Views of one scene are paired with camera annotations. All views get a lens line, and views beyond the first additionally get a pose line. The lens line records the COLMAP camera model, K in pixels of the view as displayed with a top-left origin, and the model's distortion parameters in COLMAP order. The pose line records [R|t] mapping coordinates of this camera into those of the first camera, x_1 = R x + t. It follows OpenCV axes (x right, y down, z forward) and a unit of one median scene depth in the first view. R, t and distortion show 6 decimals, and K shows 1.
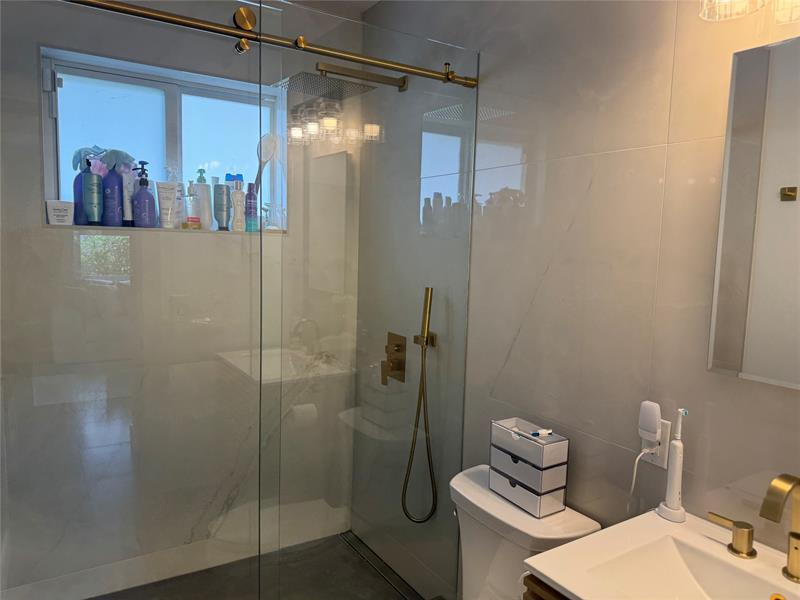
lens RADIAL K [[571.6, 0, 398.5], [0, 571.6, 303.3], [0, 0, 1]] dist [0.135949, -0.172893]
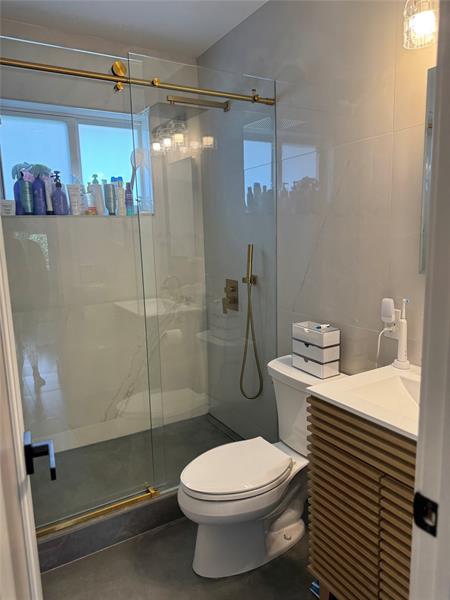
lens RADIAL K [[428.7, 0, 225.0], [0, 428.7, 300.0], [0, 0, 1]] dist [0.135949, -0.172893]
pose [[0.997916, -0.051380, -0.039026, 0.021981], [0.053173, 0.997508, 0.046371, 0.058125], [0.036546, -0.048350, 0.998162, -0.124318]]
